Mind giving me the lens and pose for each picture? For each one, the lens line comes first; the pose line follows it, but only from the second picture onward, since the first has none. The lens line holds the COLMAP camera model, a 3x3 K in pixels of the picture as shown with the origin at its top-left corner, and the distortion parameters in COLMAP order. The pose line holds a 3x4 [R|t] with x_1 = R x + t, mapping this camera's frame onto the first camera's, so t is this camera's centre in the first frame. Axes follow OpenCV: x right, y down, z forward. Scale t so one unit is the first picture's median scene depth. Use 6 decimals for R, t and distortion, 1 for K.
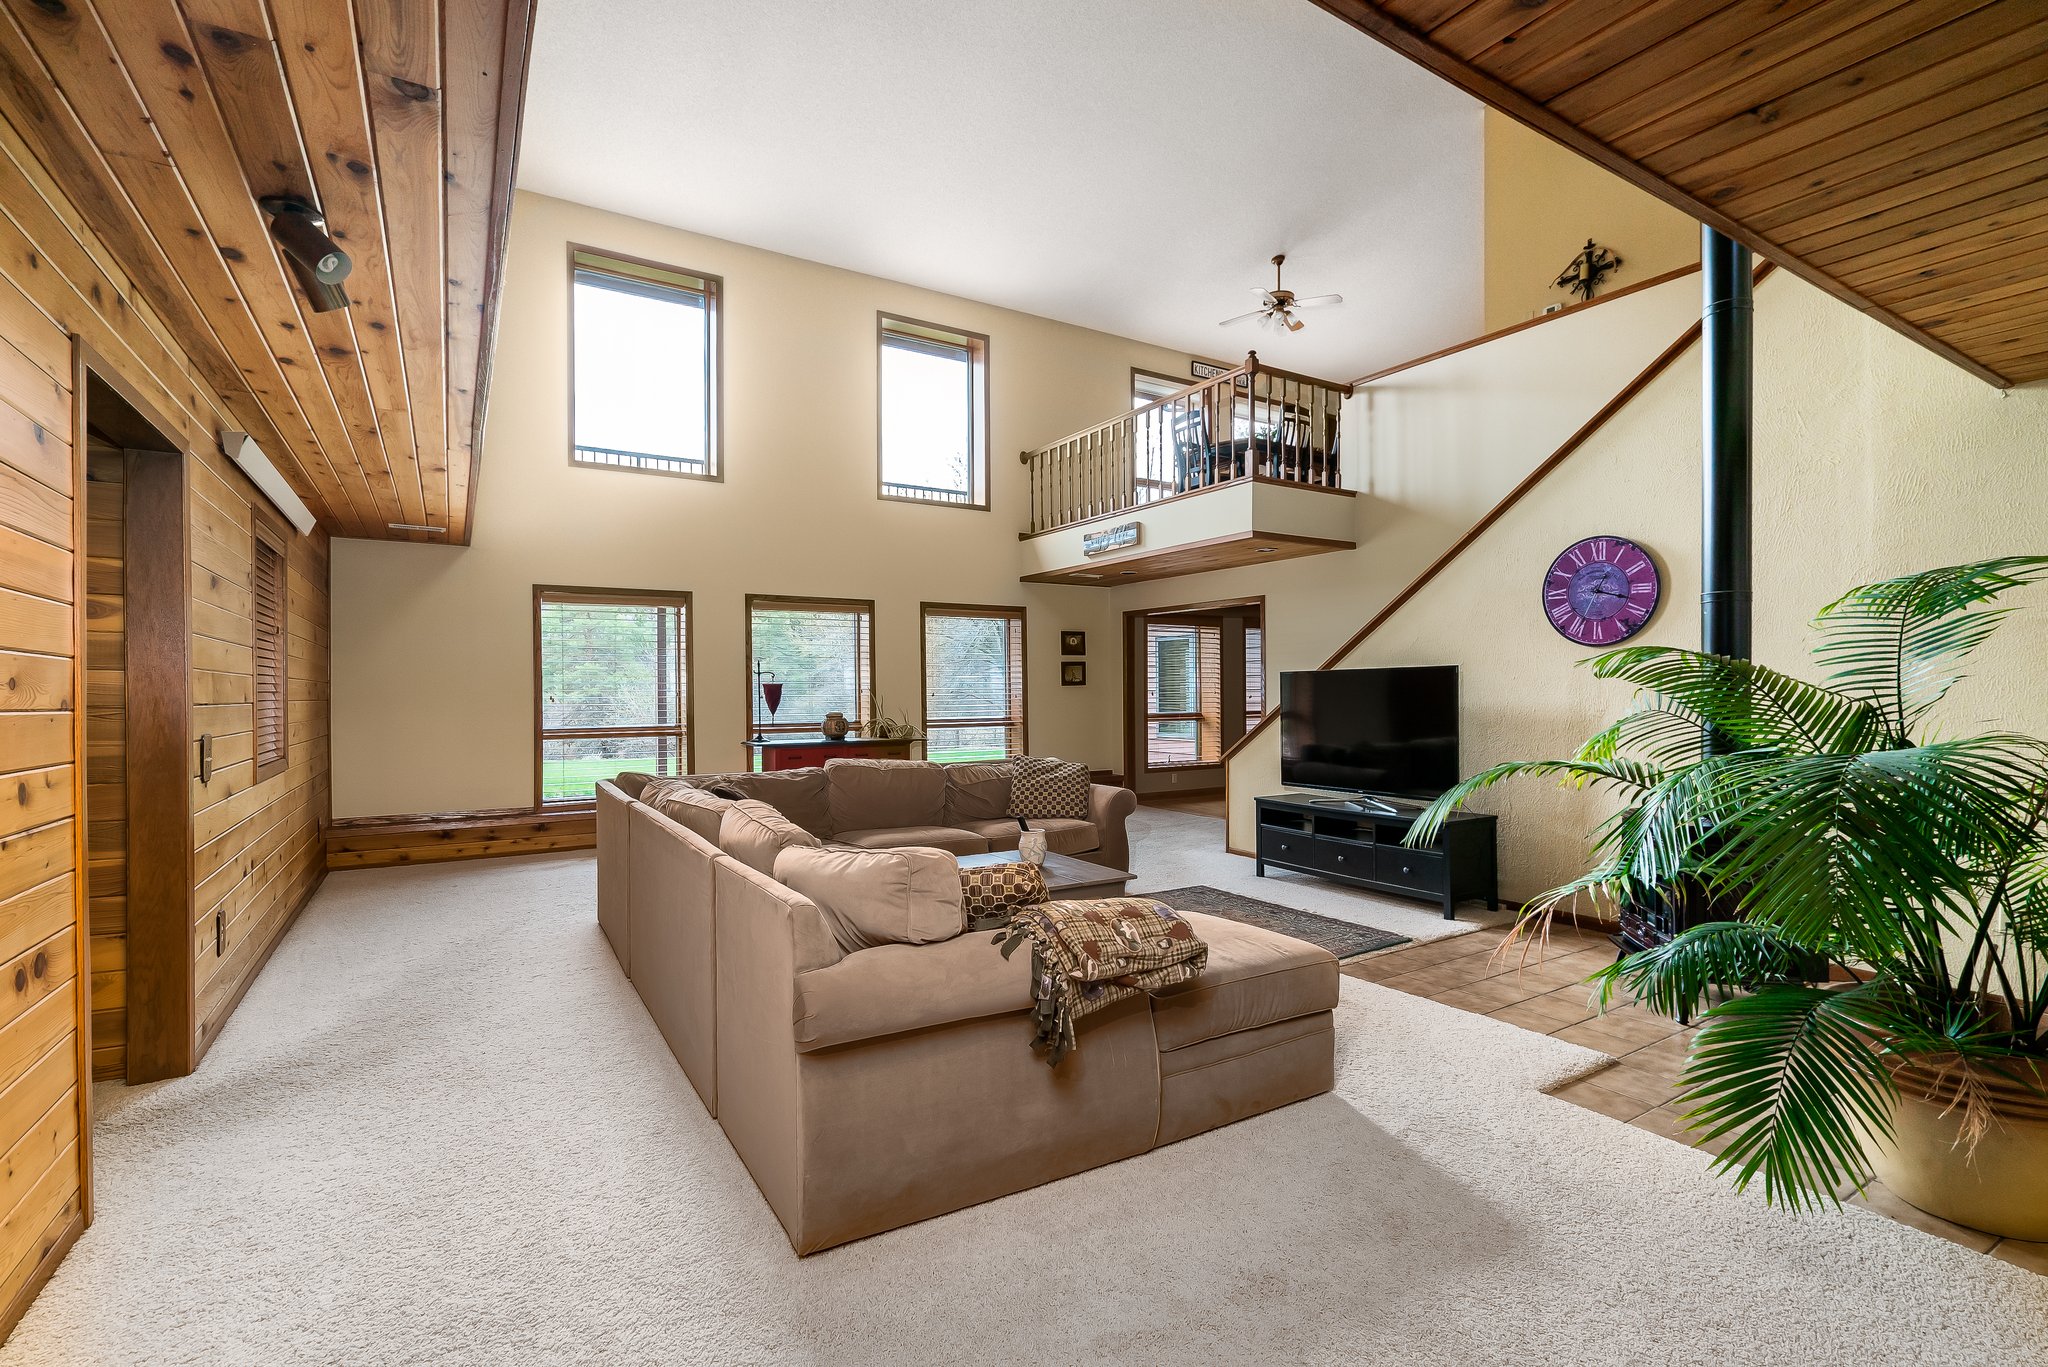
lens RADIAL K [[931.6, 0, 1025.6], [0, 931.6, 688.3], [0, 0, 1]] dist [0.000647, 0.000029]
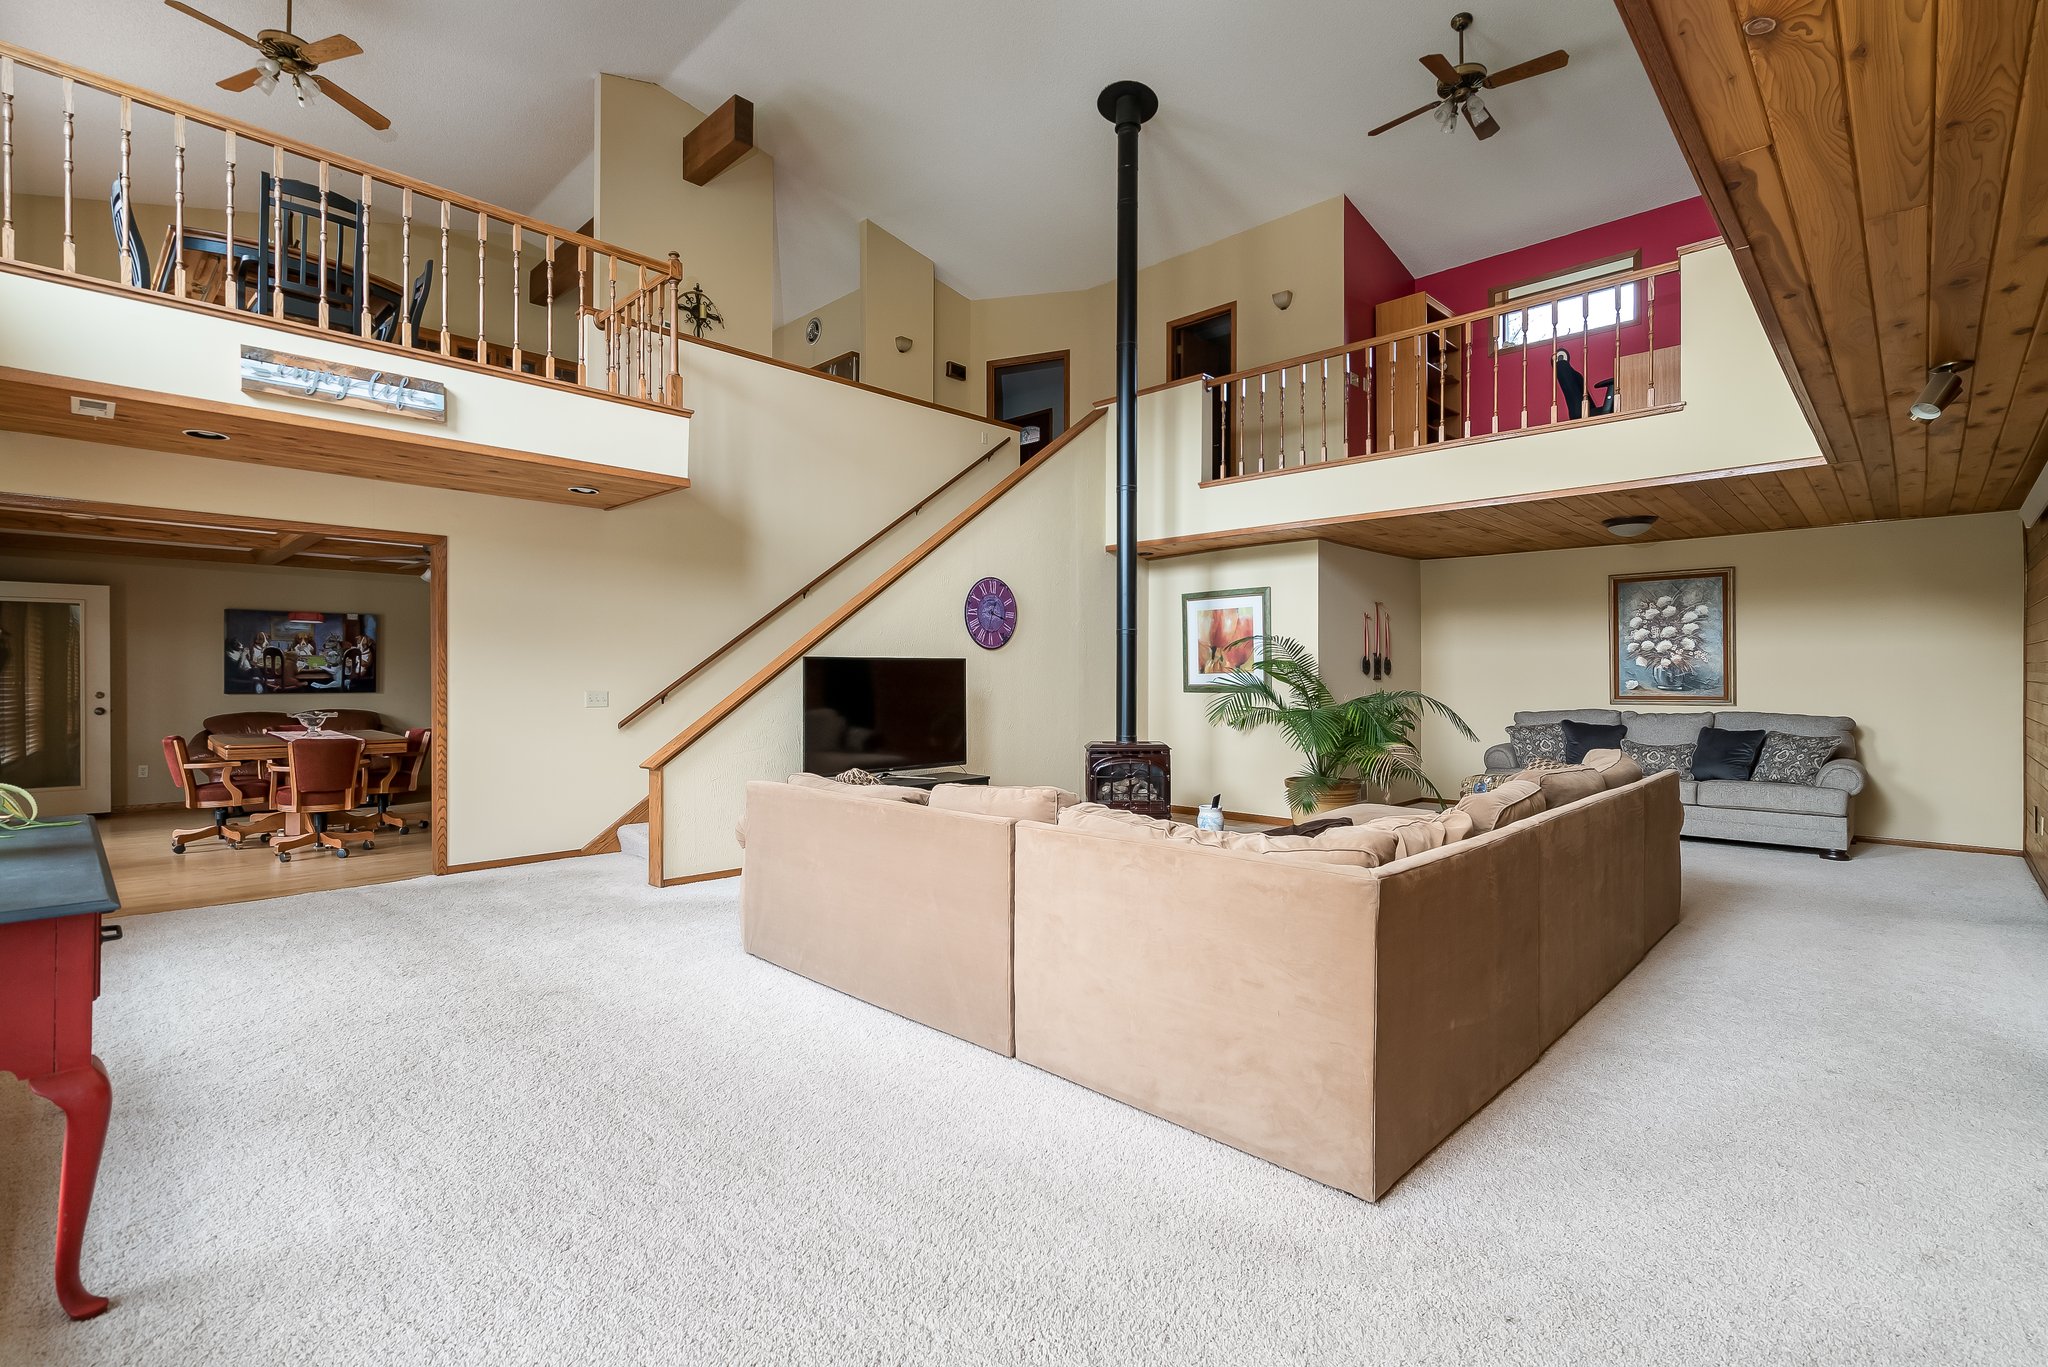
lens RADIAL K [[937.9, 0, 1026.3], [0, 937.9, 683.8], [0, 0, 1]] dist [-0.002737, -0.001138]
pose [[-0.252408, 0.001499, 0.967620, -0.866690], [0.000945, 0.999999, -0.001303, 0.013653], [-0.967620, 0.000585, -0.252409, 1.288665]]
